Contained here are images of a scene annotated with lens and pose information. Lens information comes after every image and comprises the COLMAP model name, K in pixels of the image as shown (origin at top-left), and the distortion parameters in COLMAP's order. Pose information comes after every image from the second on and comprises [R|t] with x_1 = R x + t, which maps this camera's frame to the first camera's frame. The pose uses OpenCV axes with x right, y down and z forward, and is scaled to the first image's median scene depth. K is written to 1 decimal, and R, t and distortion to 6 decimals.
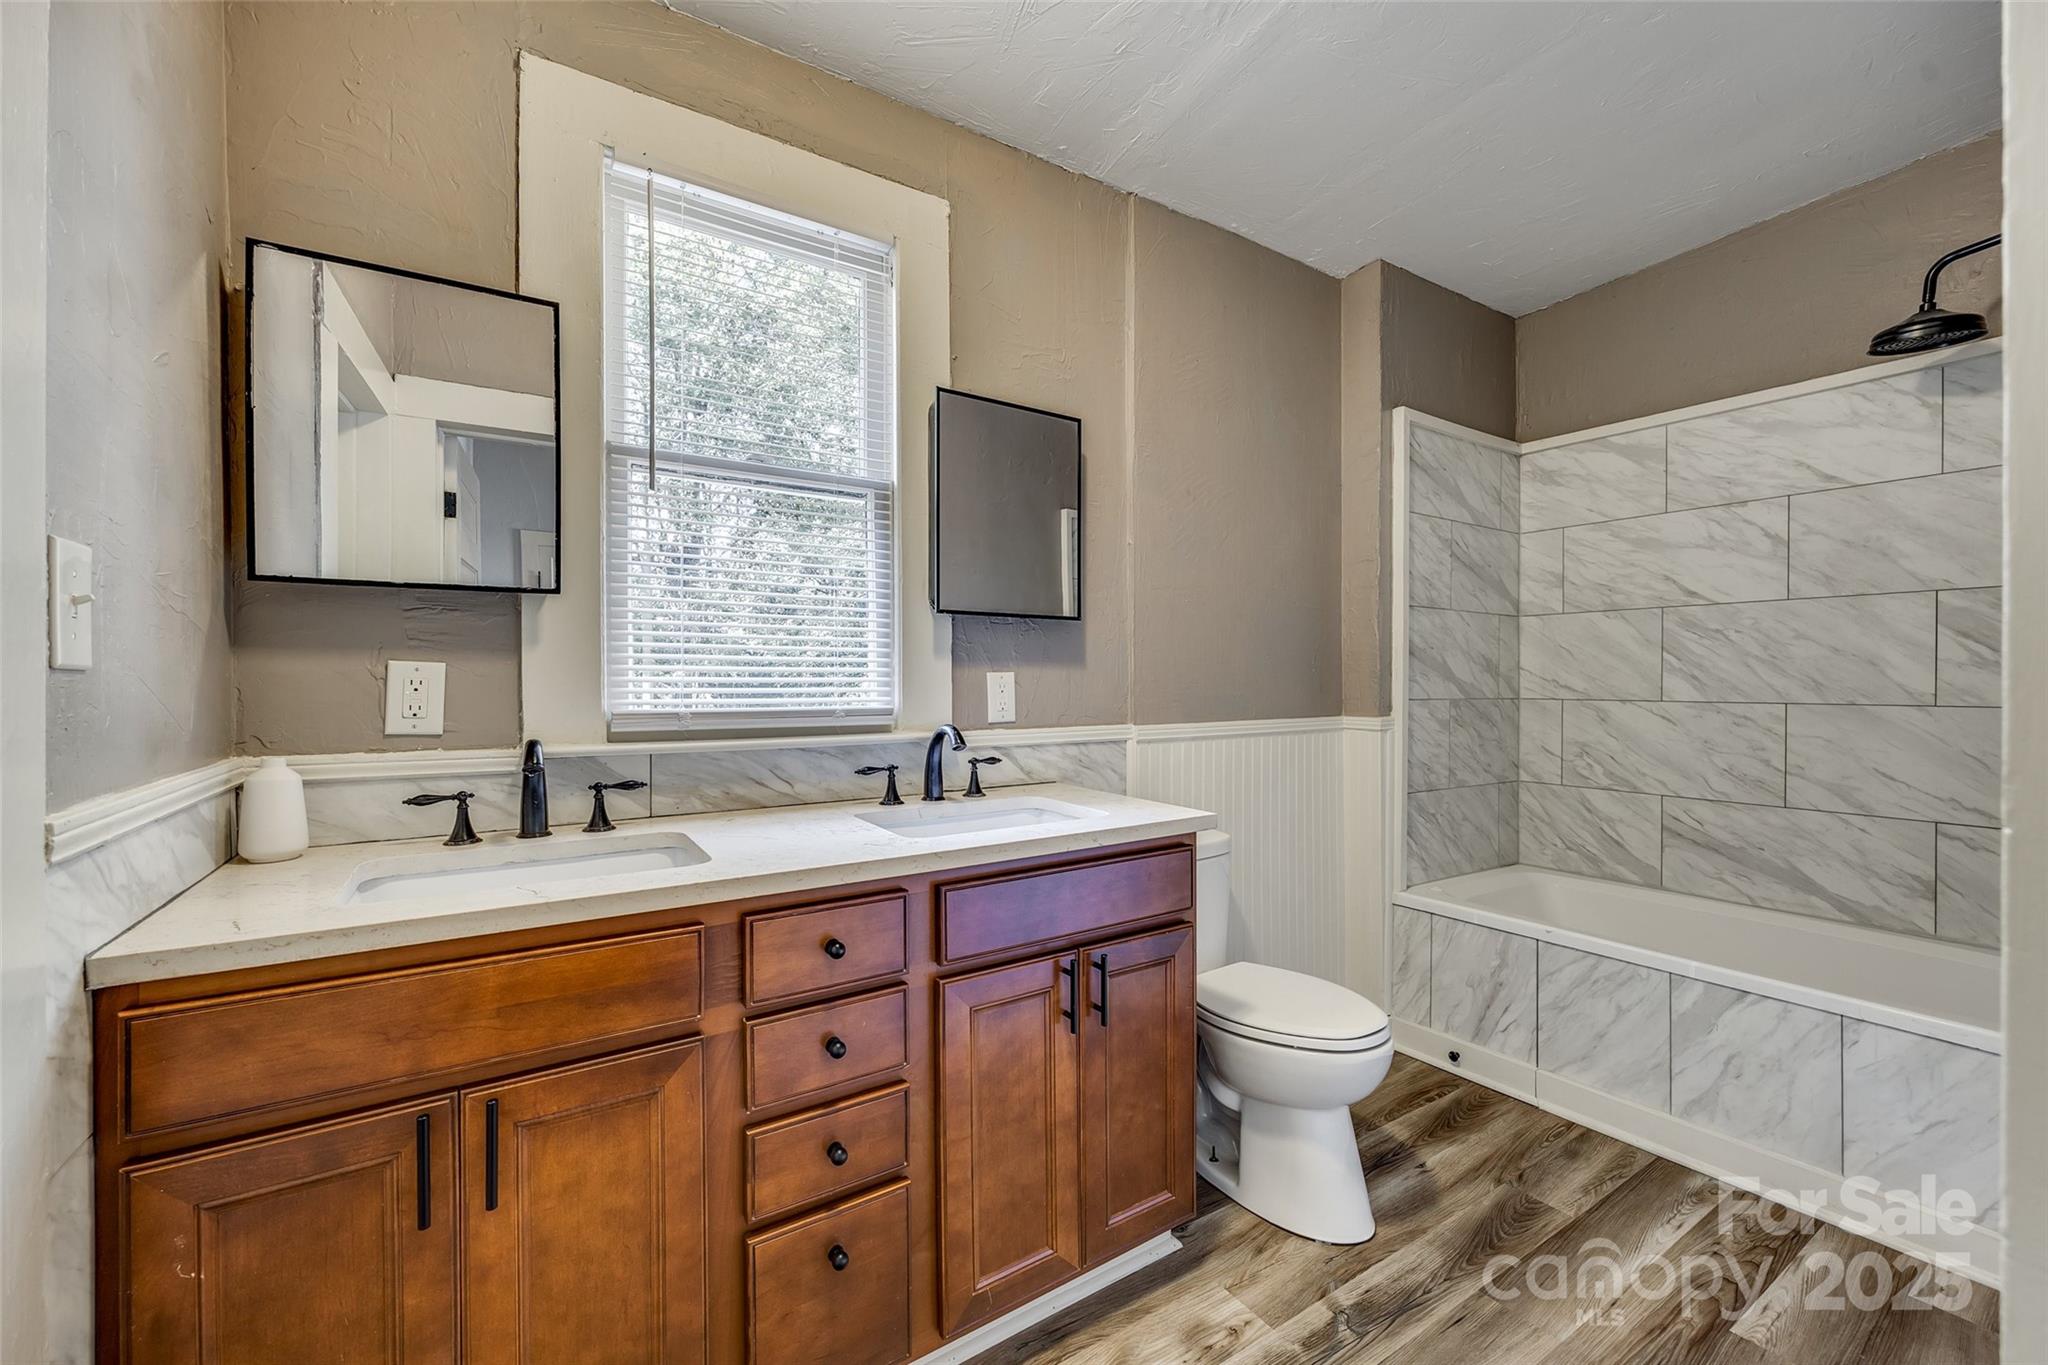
lens RADIAL K [[823.9, 0, 1024.4], [0, 823.9, 682.7], [0, 0, 1]] dist [-0.005341, 0.000065]
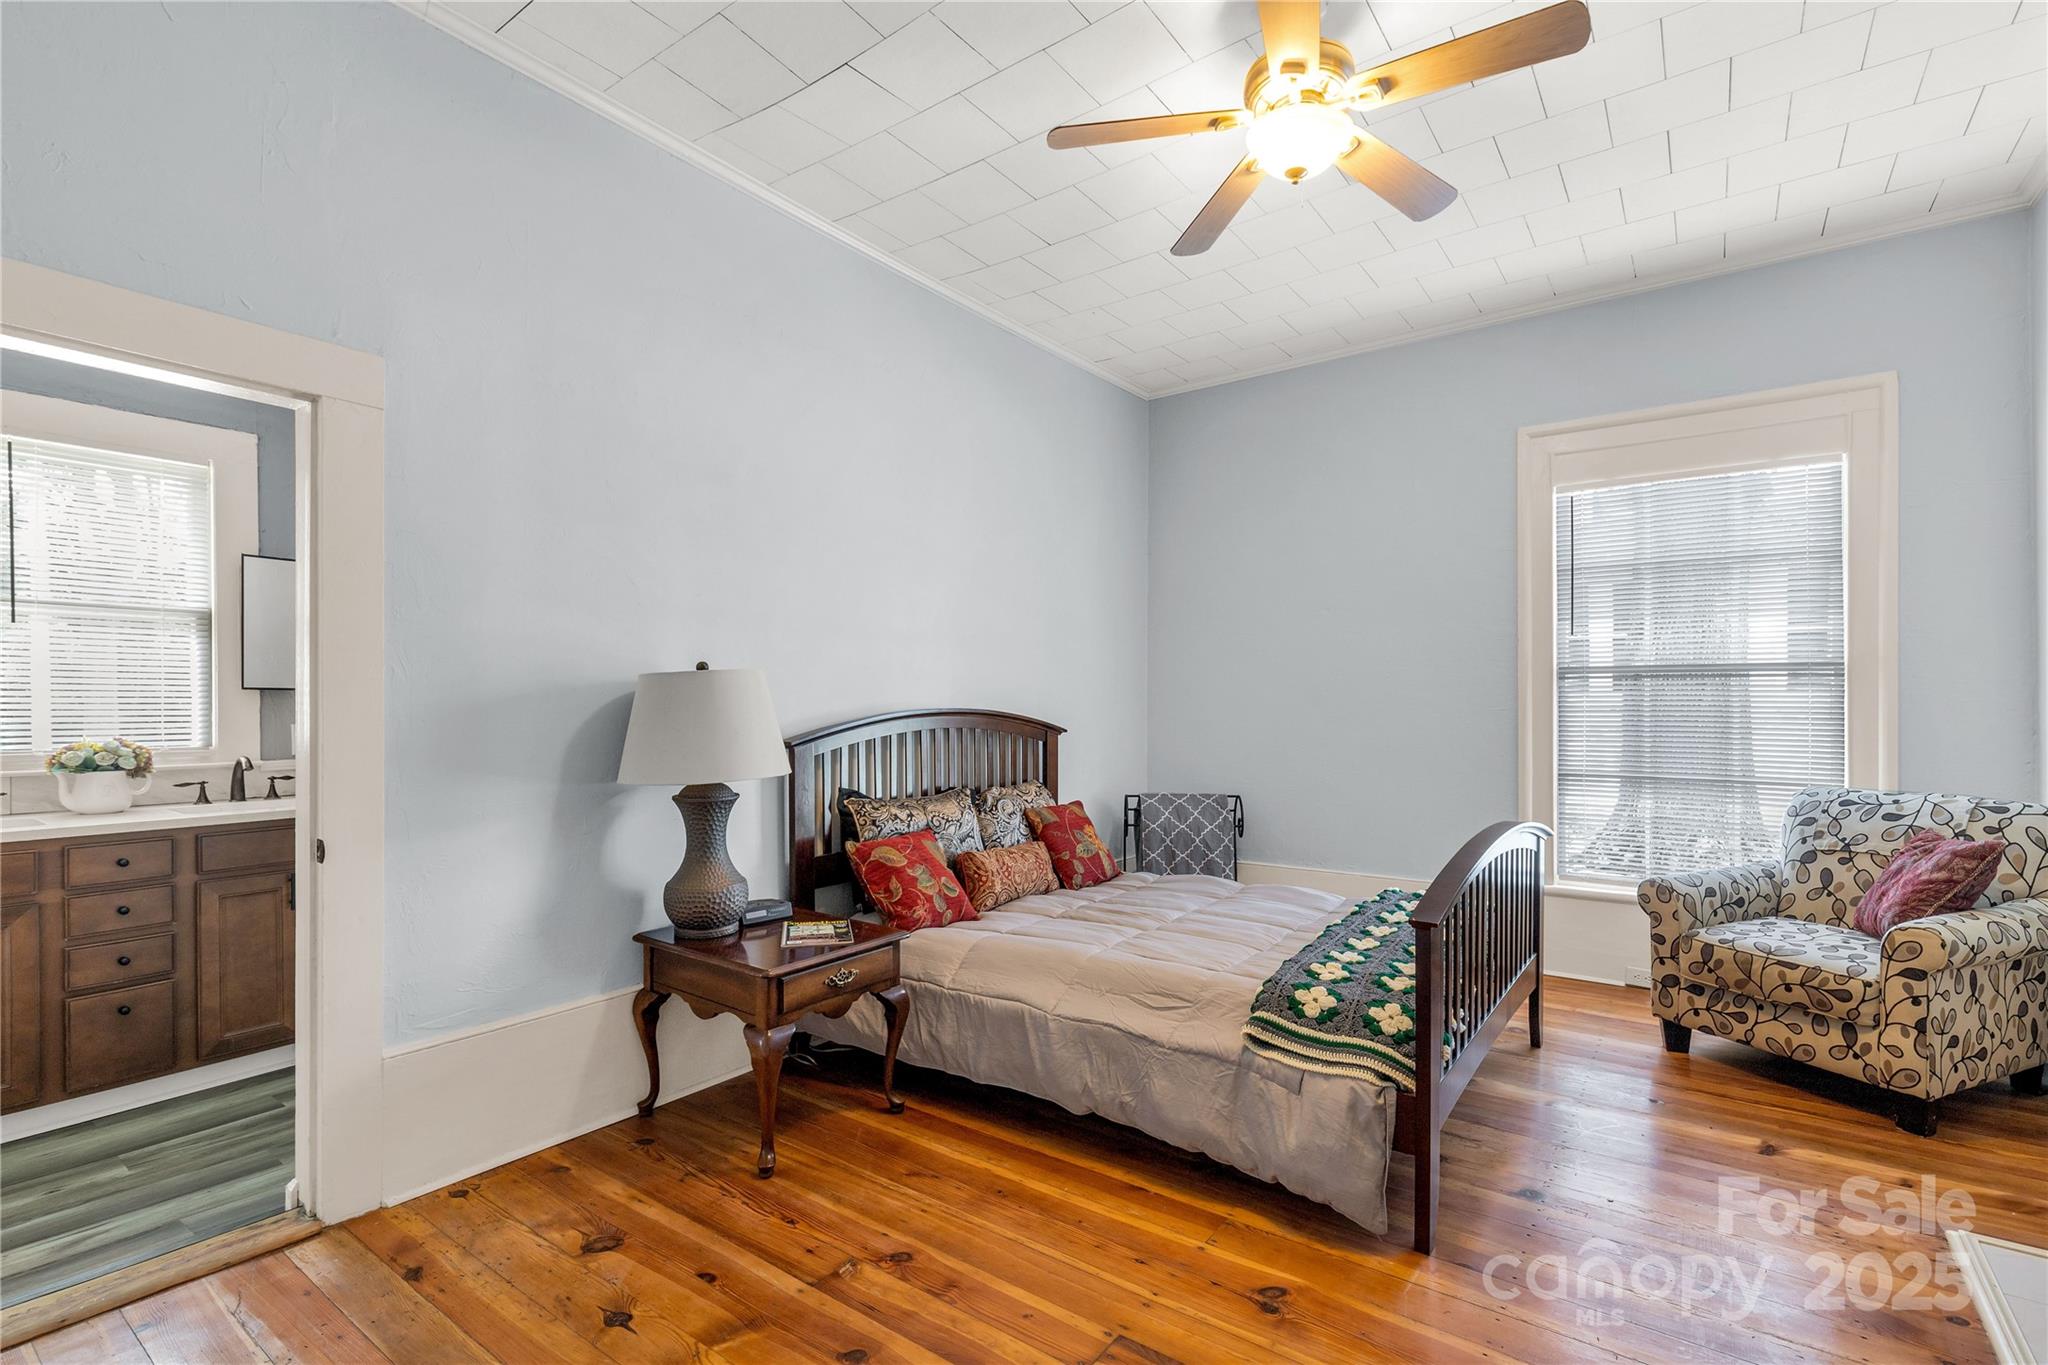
lens RADIAL K [[948.4, 0, 1024.4], [0, 948.4, 694.2], [0, 0, 1]] dist [0.001617, -0.000048]
pose [[0.935438, 0.001685, 0.353486, 0.997063], [0.001760, 0.999954, -0.009425, -0.079489], [-0.353485, 0.009439, 0.935392, -1.960481]]
